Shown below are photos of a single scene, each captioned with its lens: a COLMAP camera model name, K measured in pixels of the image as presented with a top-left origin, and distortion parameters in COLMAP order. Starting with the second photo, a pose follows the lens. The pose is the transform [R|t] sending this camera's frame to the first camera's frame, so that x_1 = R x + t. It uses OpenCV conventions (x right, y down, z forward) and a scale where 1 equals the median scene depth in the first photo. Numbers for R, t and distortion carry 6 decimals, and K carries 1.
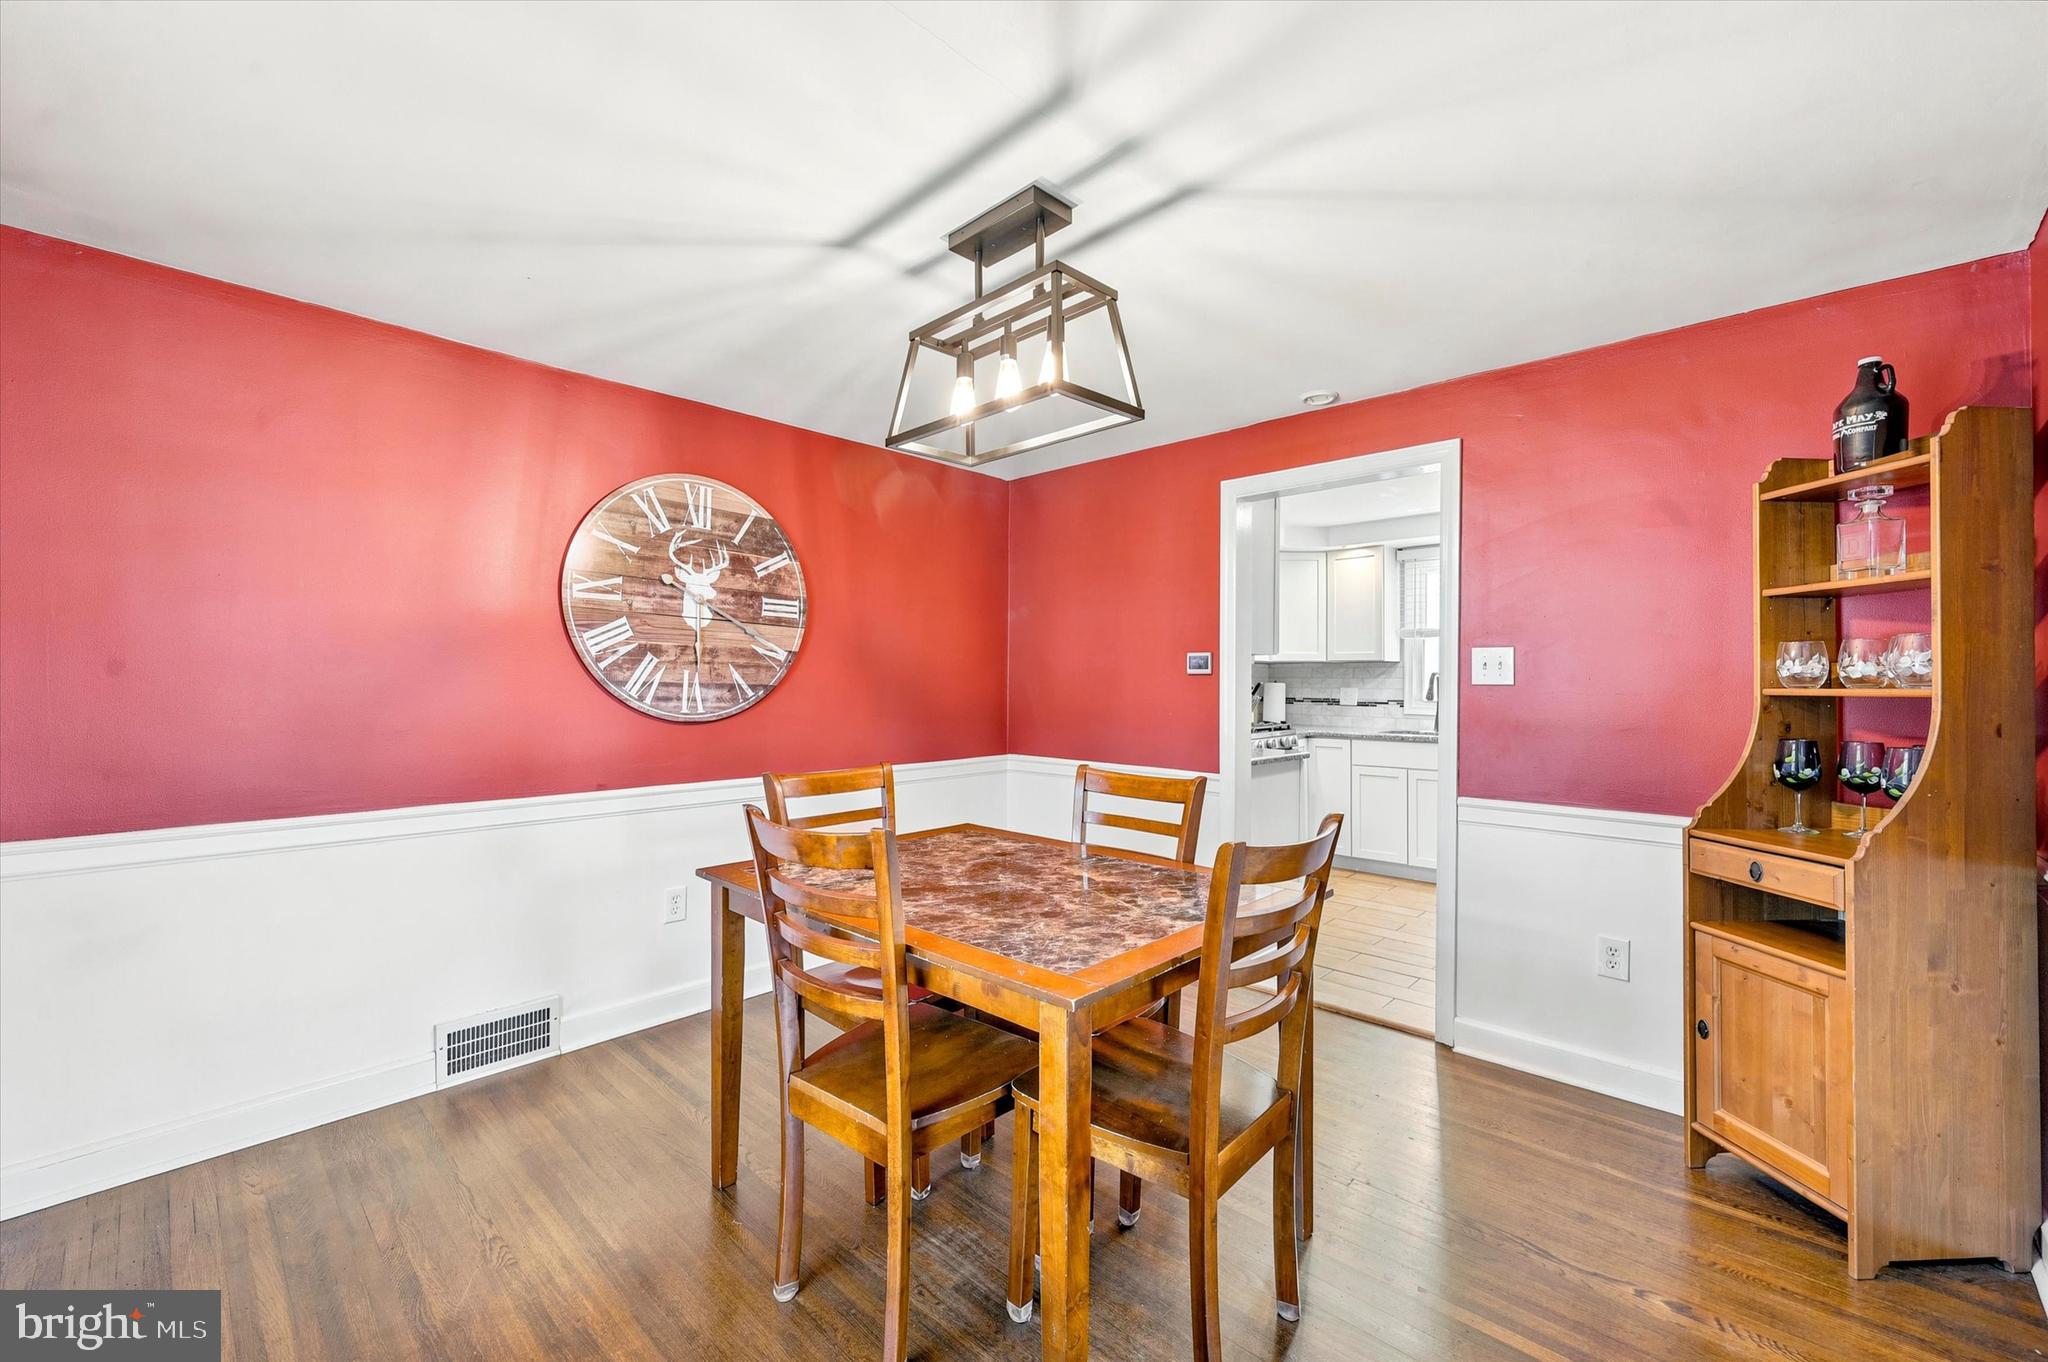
lens RADIAL K [[814.9, 0, 1017.1], [0, 814.9, 668.7], [0, 0, 1]] dist [0.000985, 0.000872]
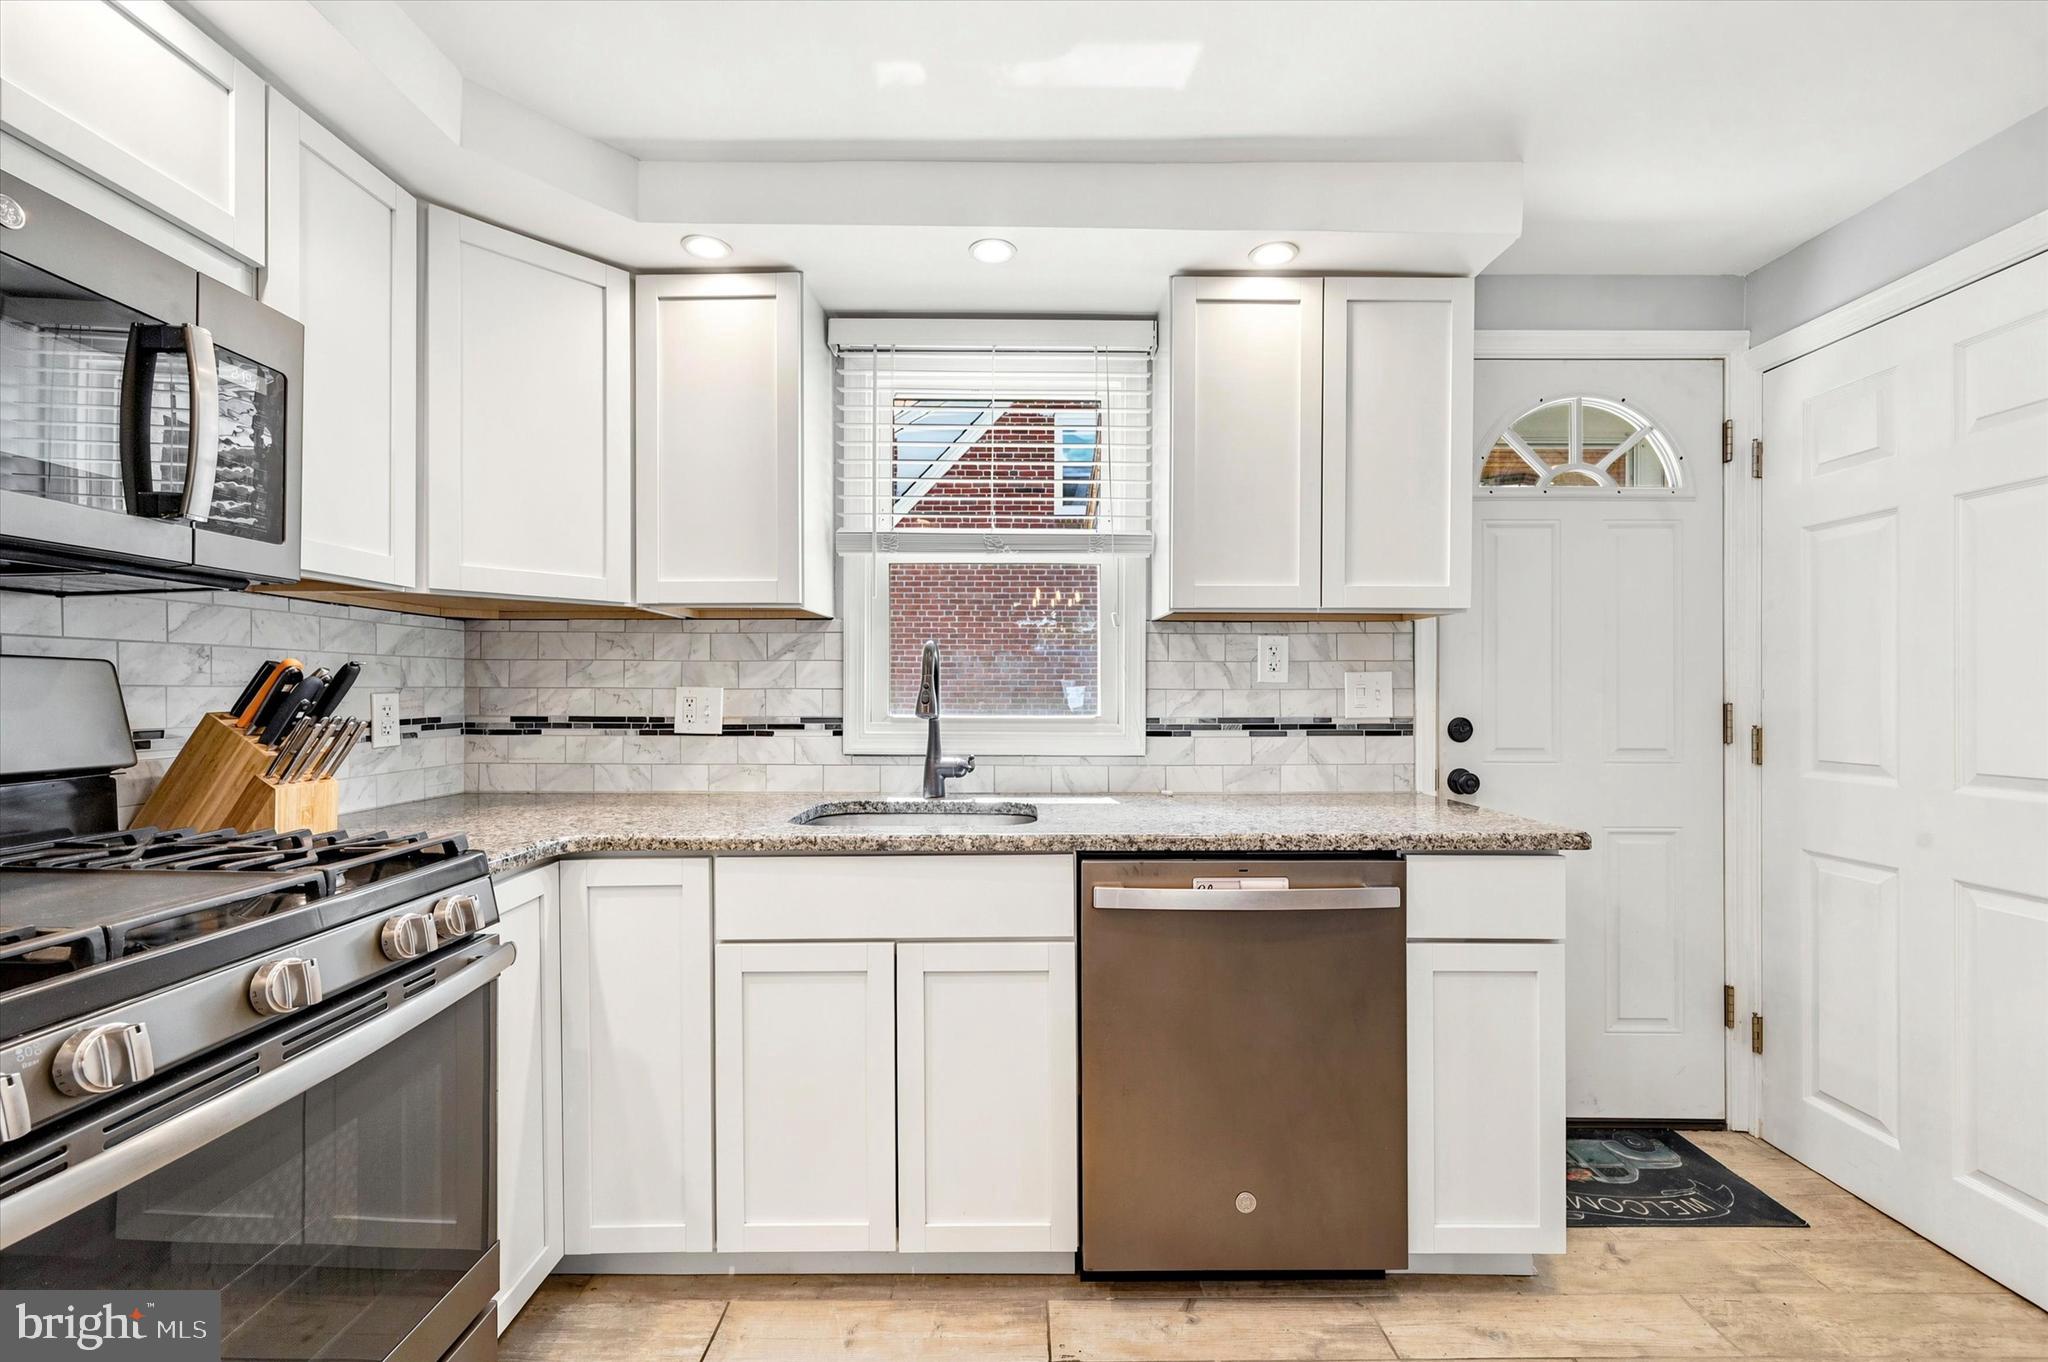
lens RADIAL K [[814.9, 0, 1021.3], [0, 814.9, 685.7], [0, 0, 1]] dist [0.000985, 0.000872]
pose [[0.720276, -0.007908, 0.693643, 0.265940], [-0.003548, 0.999880, 0.015084, 0.017507], [-0.693679, -0.013325, 0.720161, 0.656950]]
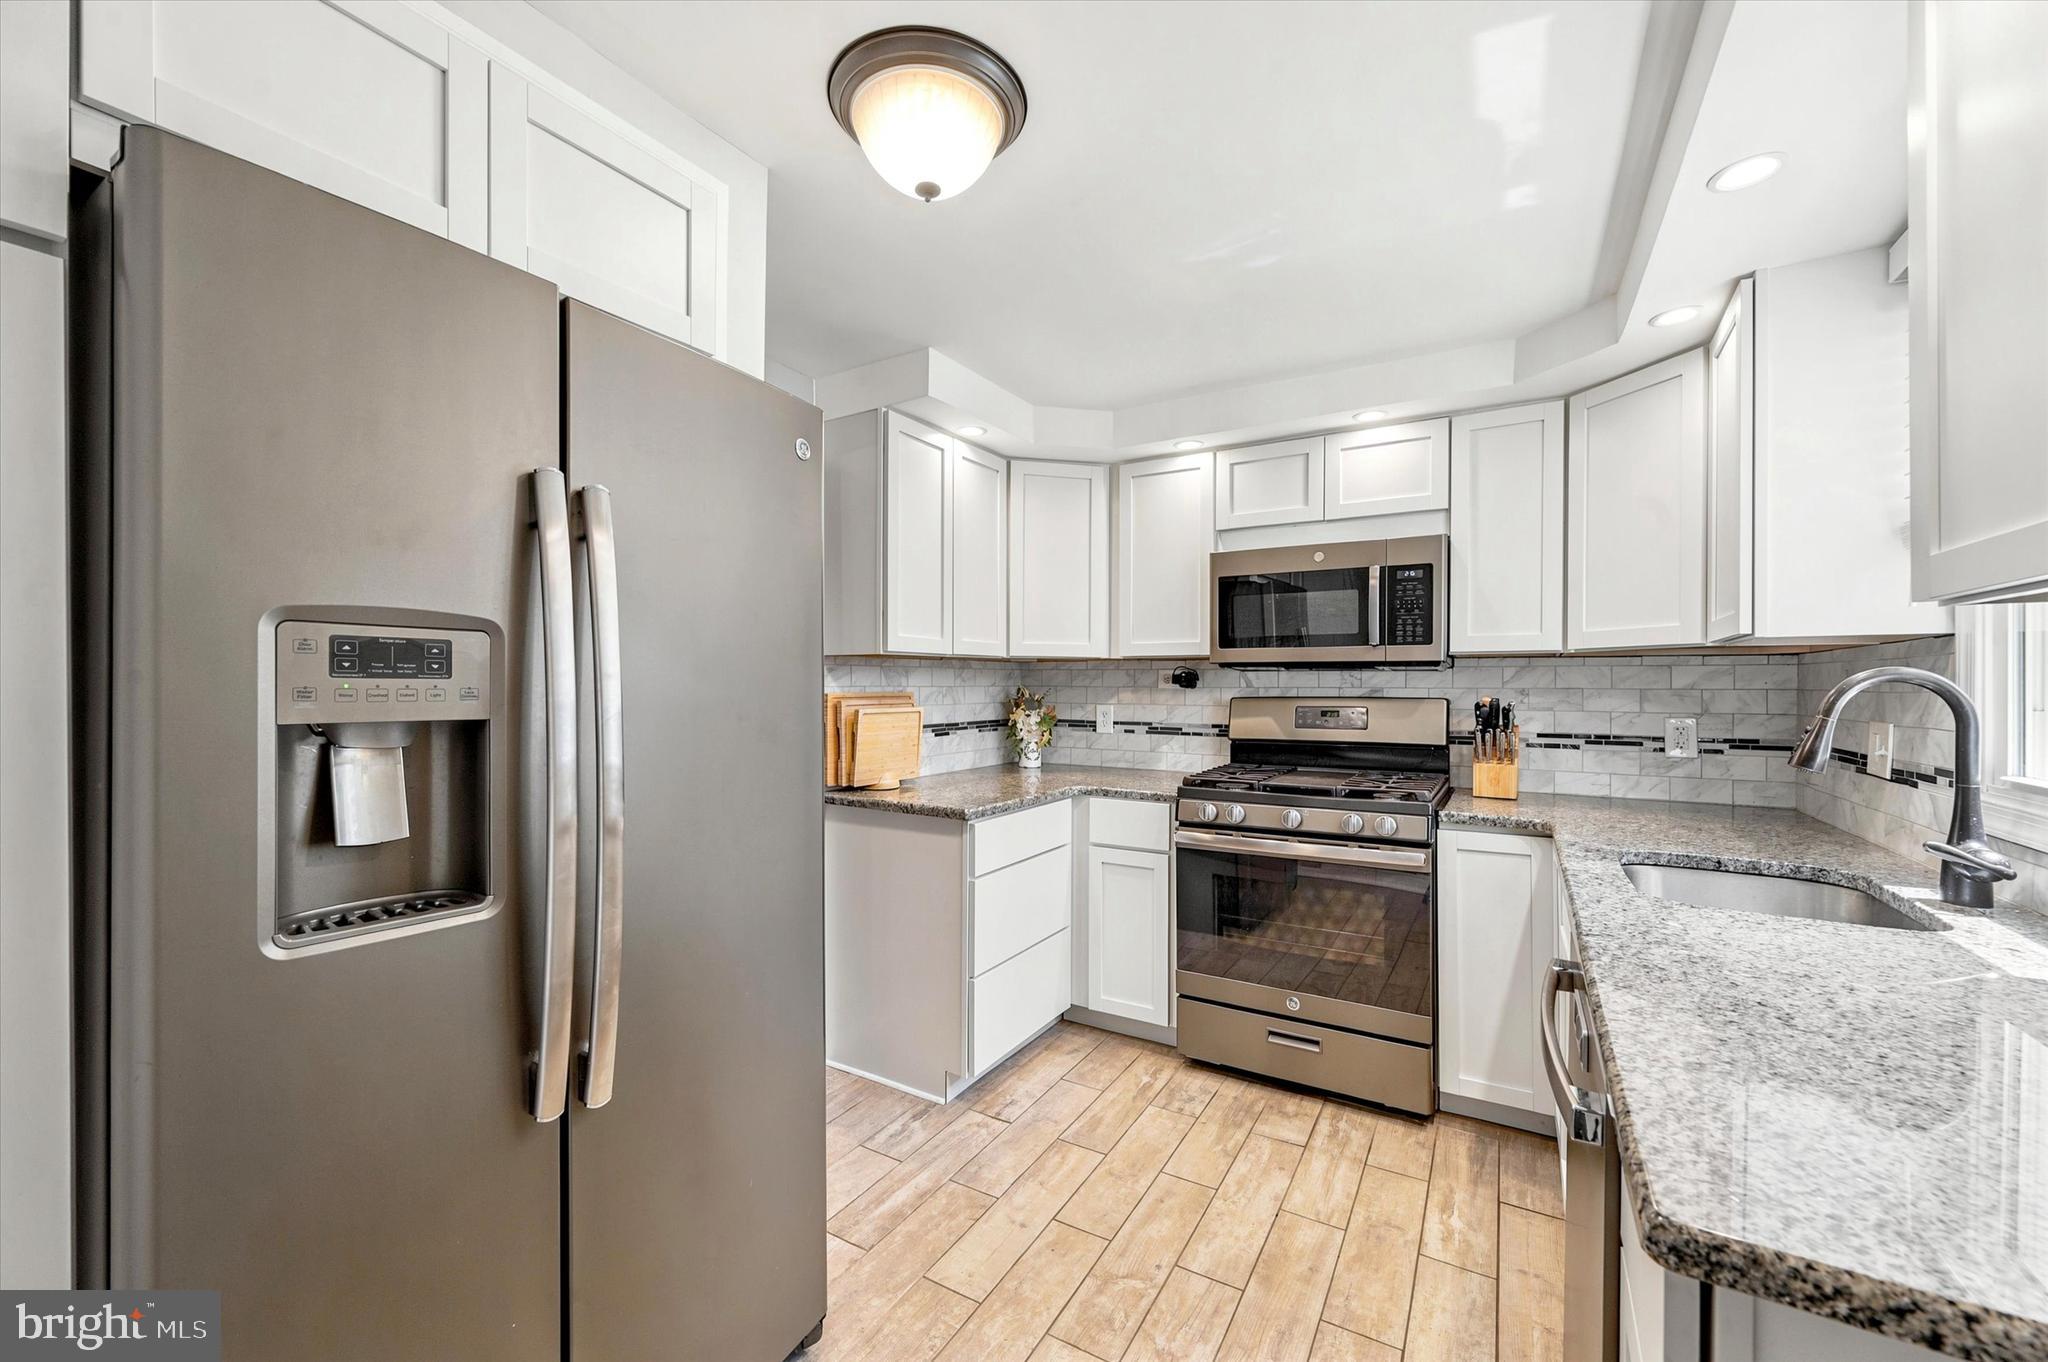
lens RADIAL K [[814.9, 0, 1048.0], [0, 814.9, 683.1], [0, 0, 1]] dist [0.000985, 0.000872]
pose [[0.252999, -0.012797, -0.967382, 0.648732], [0.014224, 0.999854, -0.009507, 0.007042], [0.967362, -0.011354, 0.253144, 0.627689]]
